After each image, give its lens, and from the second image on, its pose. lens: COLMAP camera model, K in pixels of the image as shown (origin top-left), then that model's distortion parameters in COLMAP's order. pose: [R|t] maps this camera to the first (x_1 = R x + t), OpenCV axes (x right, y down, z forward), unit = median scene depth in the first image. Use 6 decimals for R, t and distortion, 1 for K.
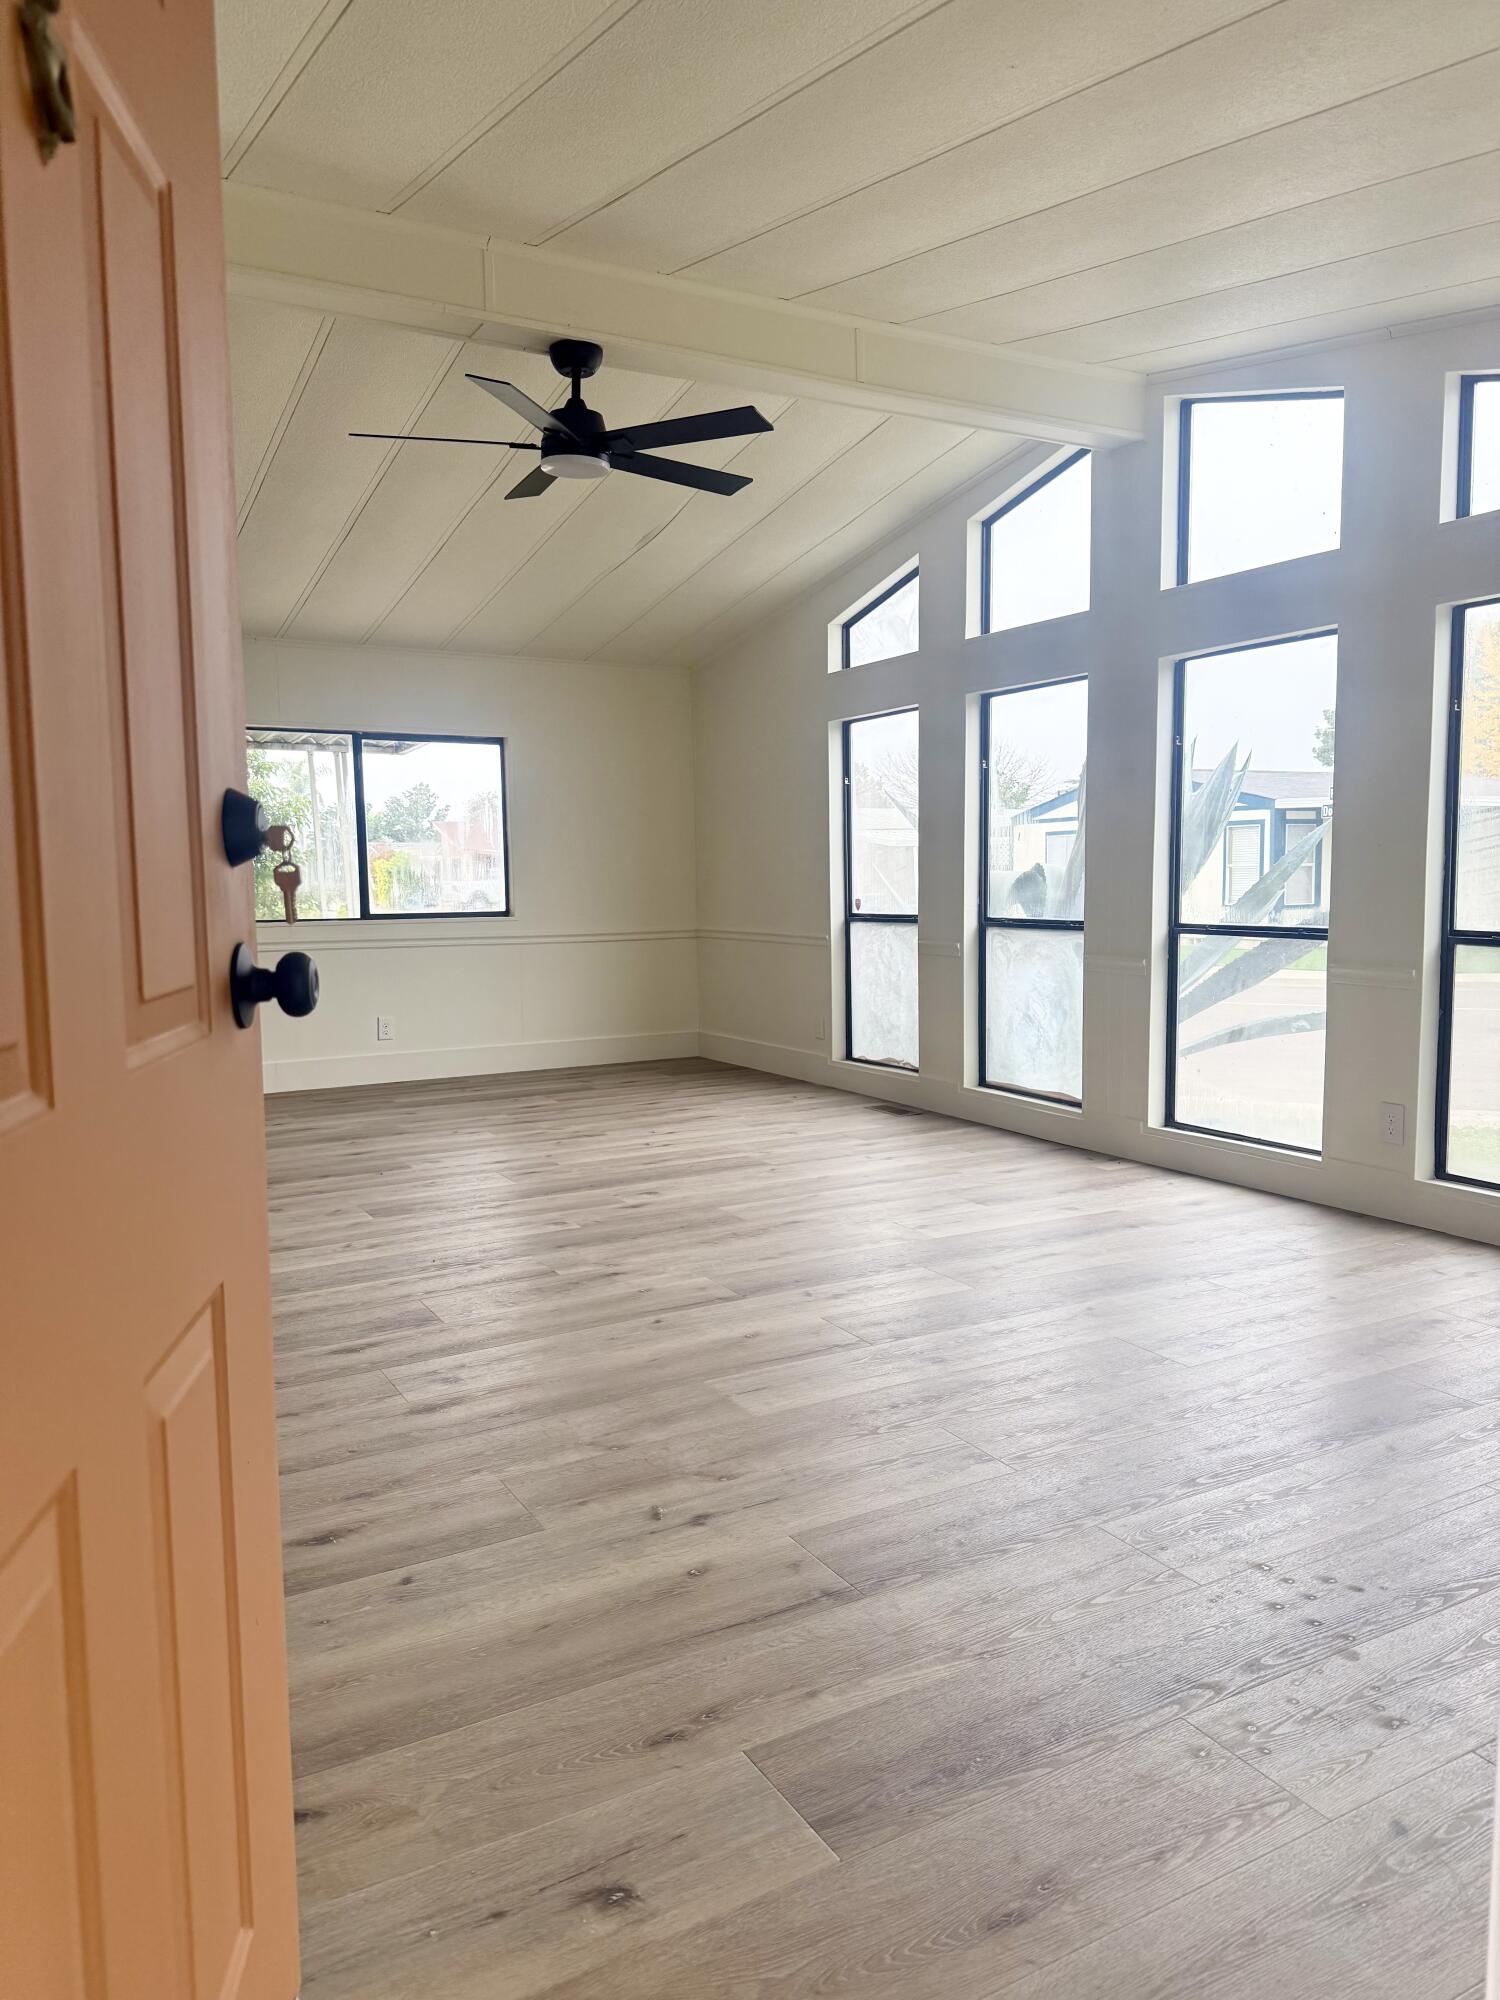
lens RADIAL K [[1410.0, 0, 750.0], [0, 1410.0, 1000.0], [0, 0, 1]] dist [0.011648, -0.002133]
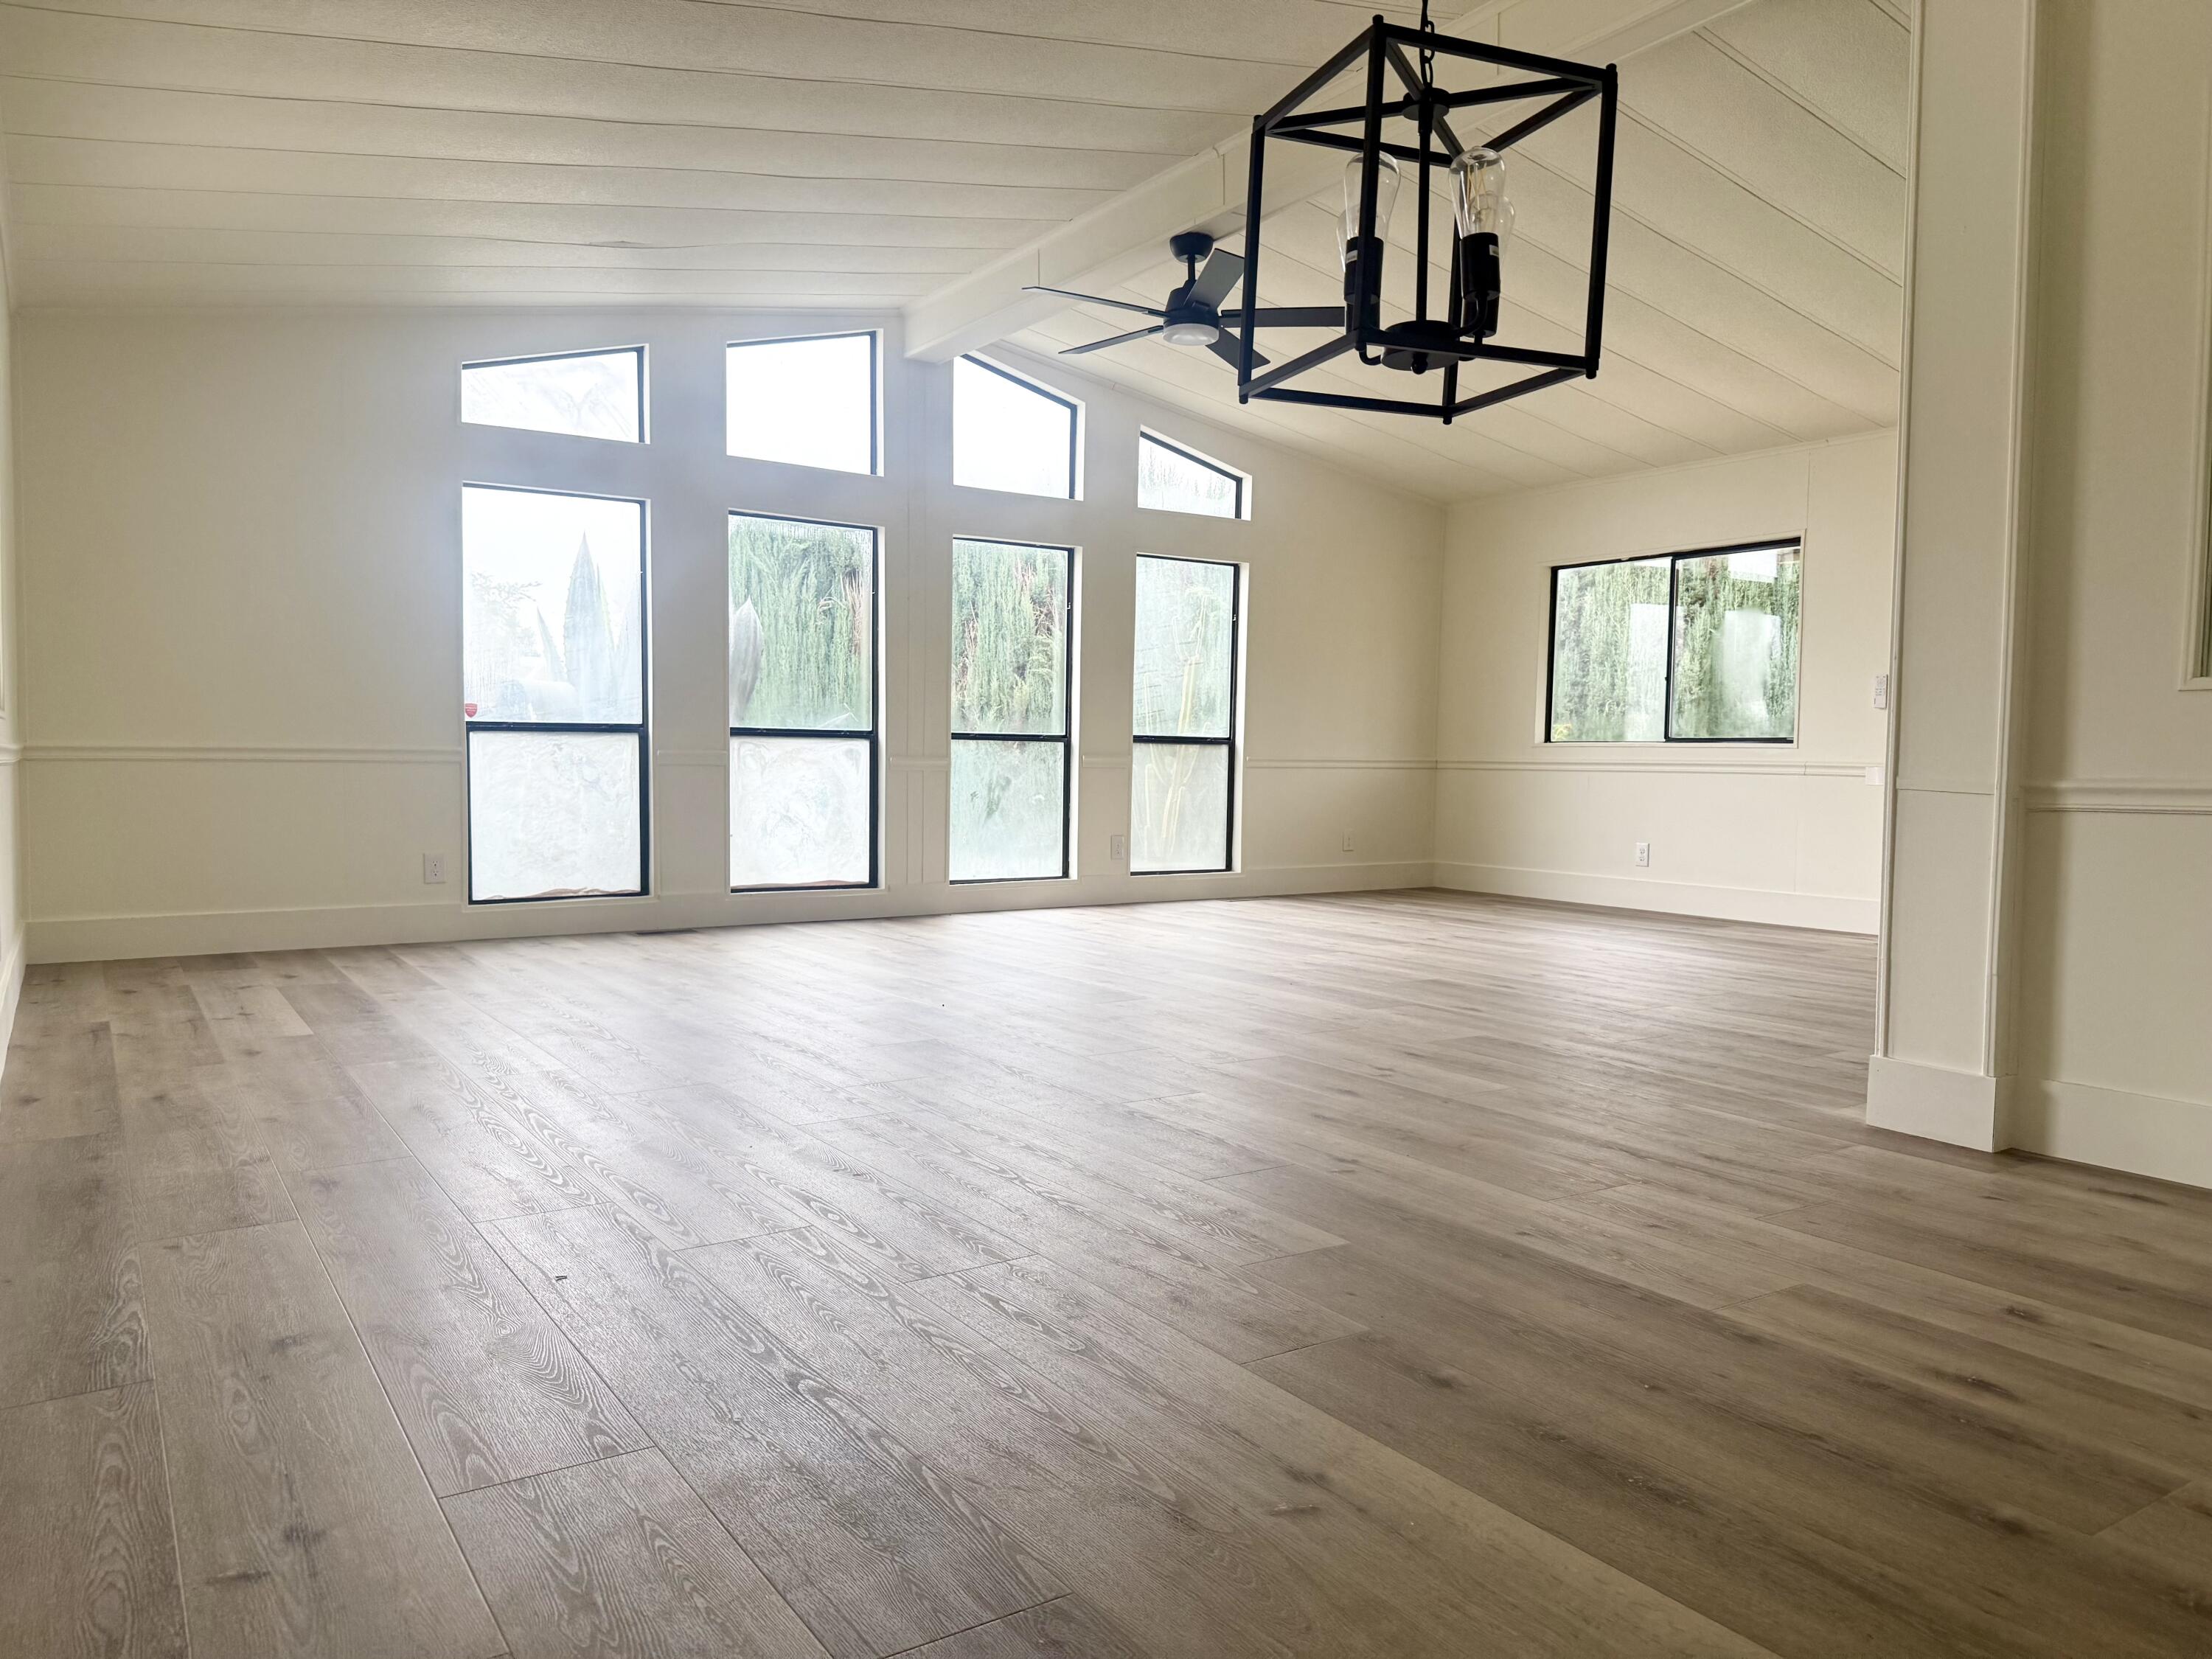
lens RADIAL K [[1548.8, 0, 1113.5], [0, 1548.8, 854.8], [0, 0, 1]] dist [0.020205, -0.020513]
pose [[-0.078020, -0.053381, 0.995522, -1.569924], [0.081584, 0.994874, 0.059740, -0.016791], [-0.993608, 0.085879, -0.073265, 1.274717]]
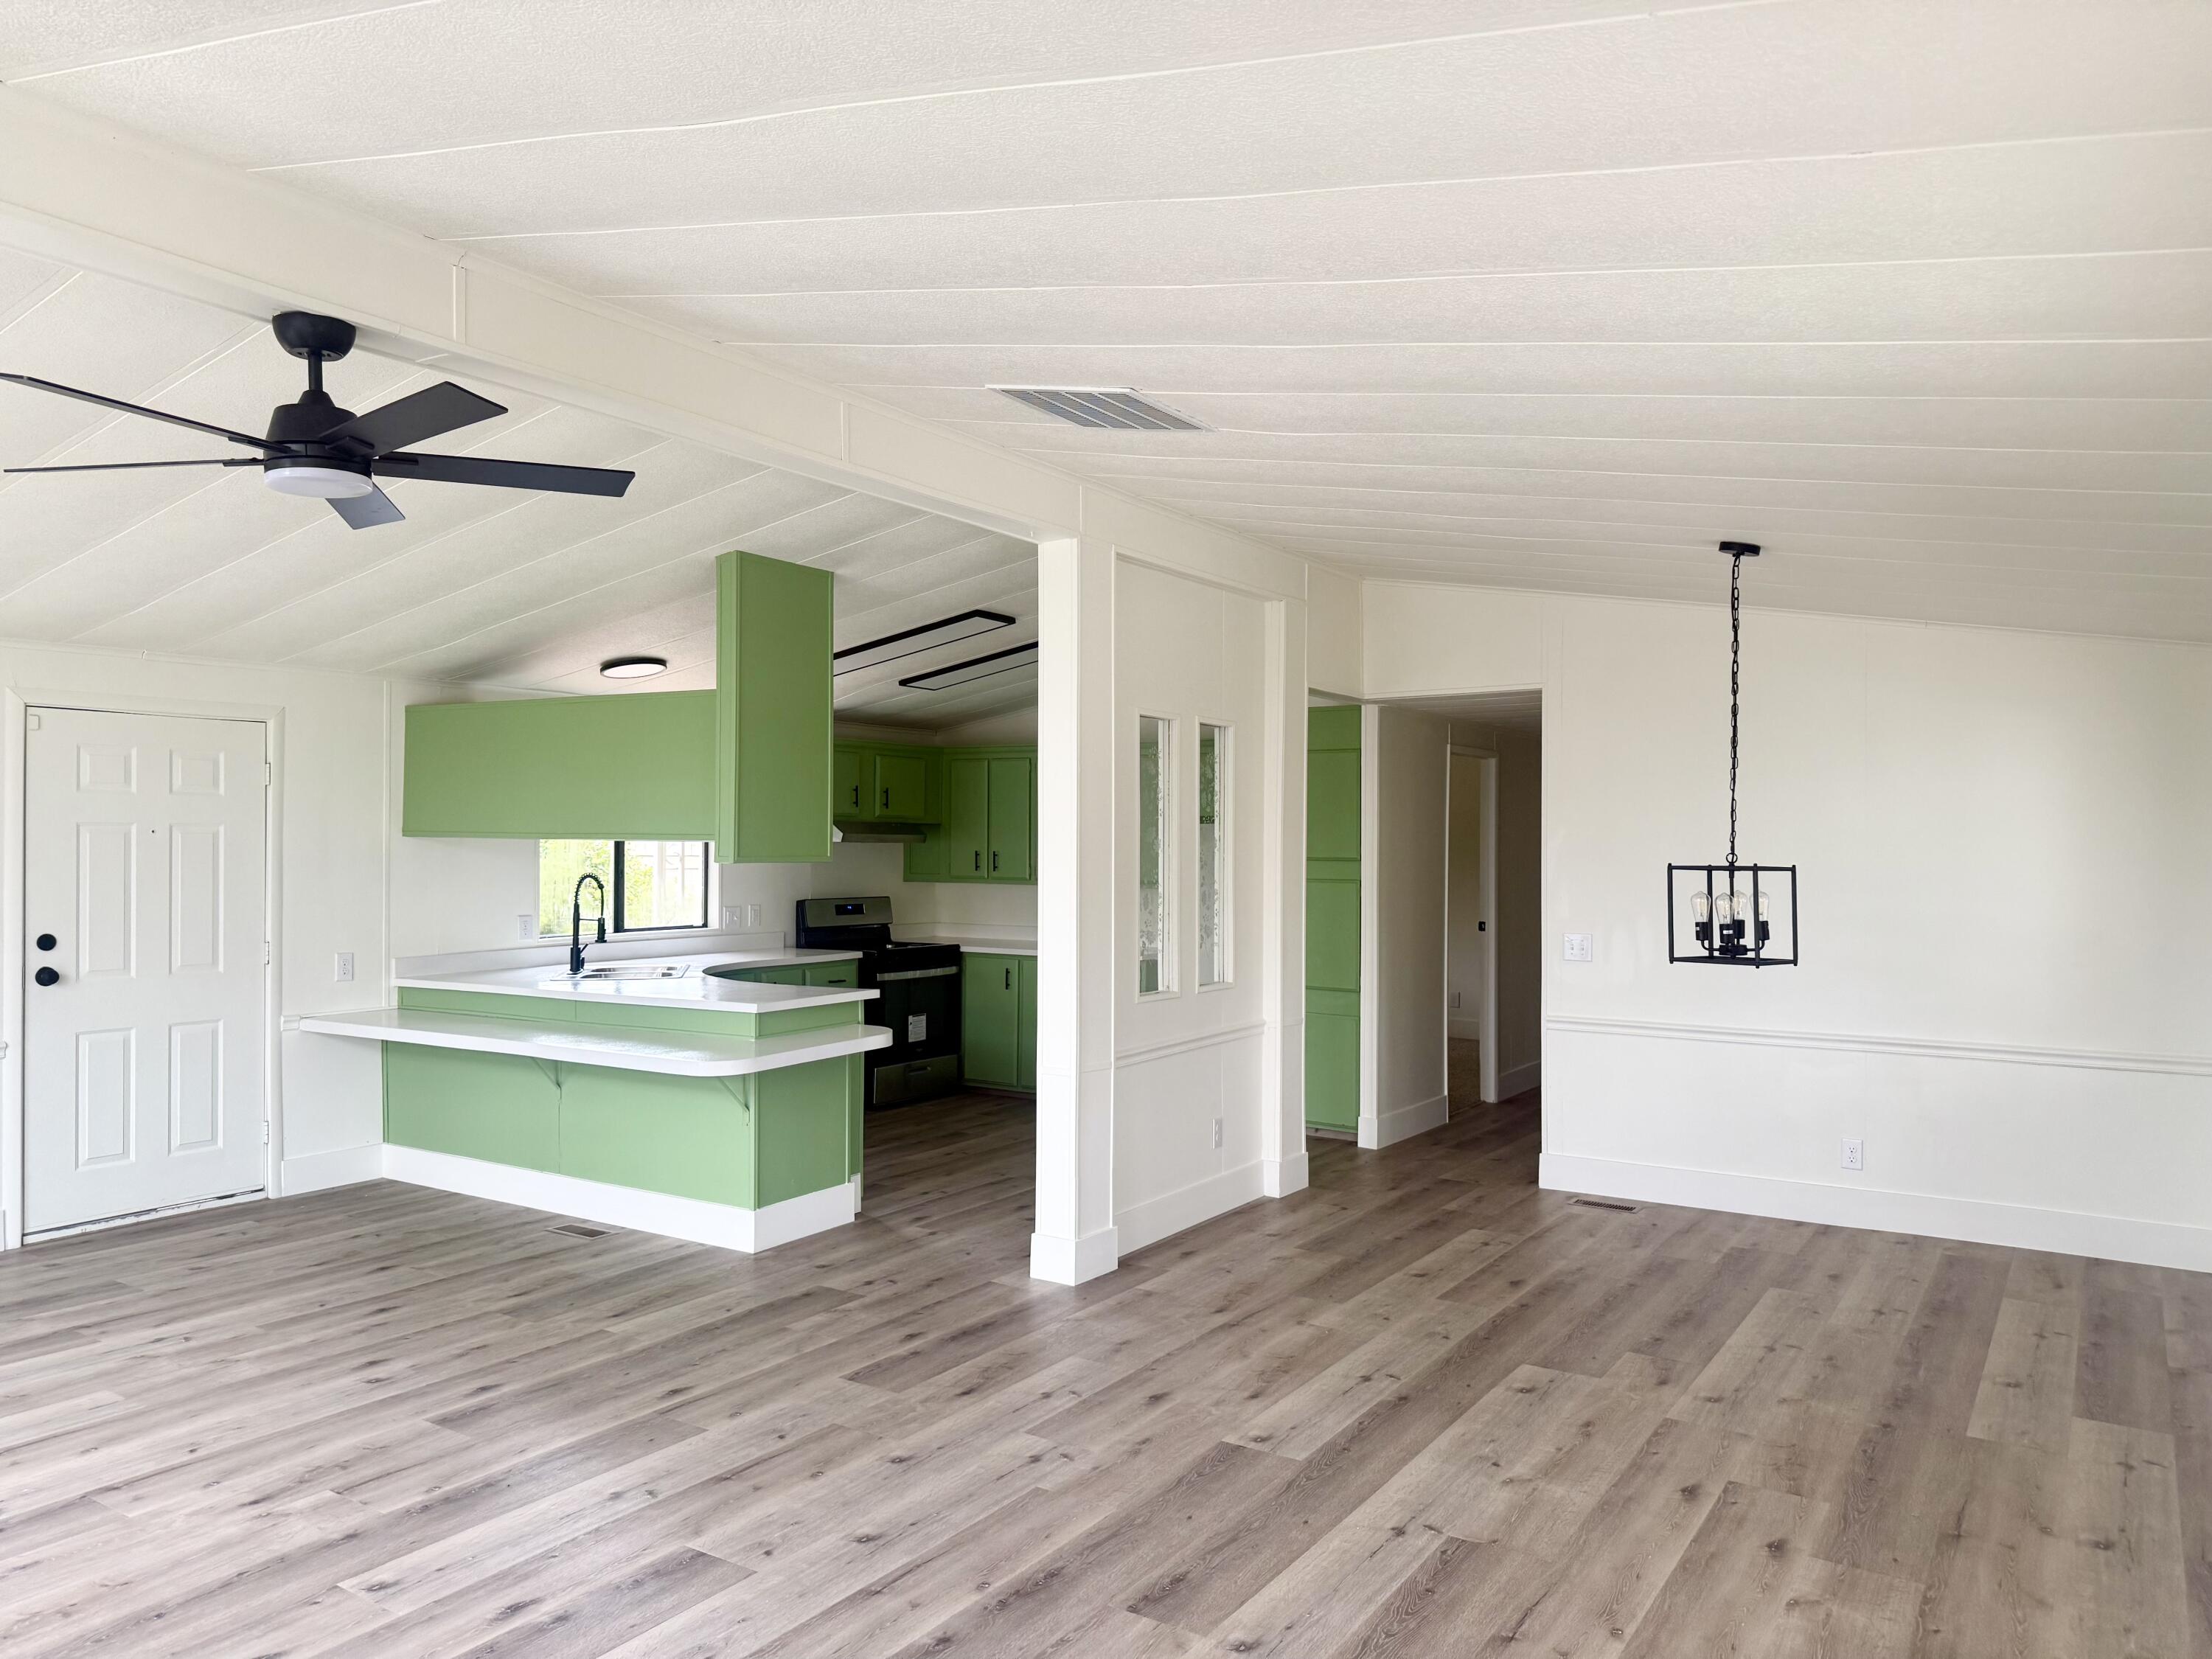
lens RADIAL K [[1548.8, 0, 1113.5], [0, 1548.8, 854.8], [0, 0, 1]] dist [0.020205, -0.020513]
pose [[-0.883268, 0.009621, -0.468769, -0.115374], [-0.038891, 0.994841, 0.093699, -0.298497], [0.467252, 0.100992, -0.878337, 2.004029]]
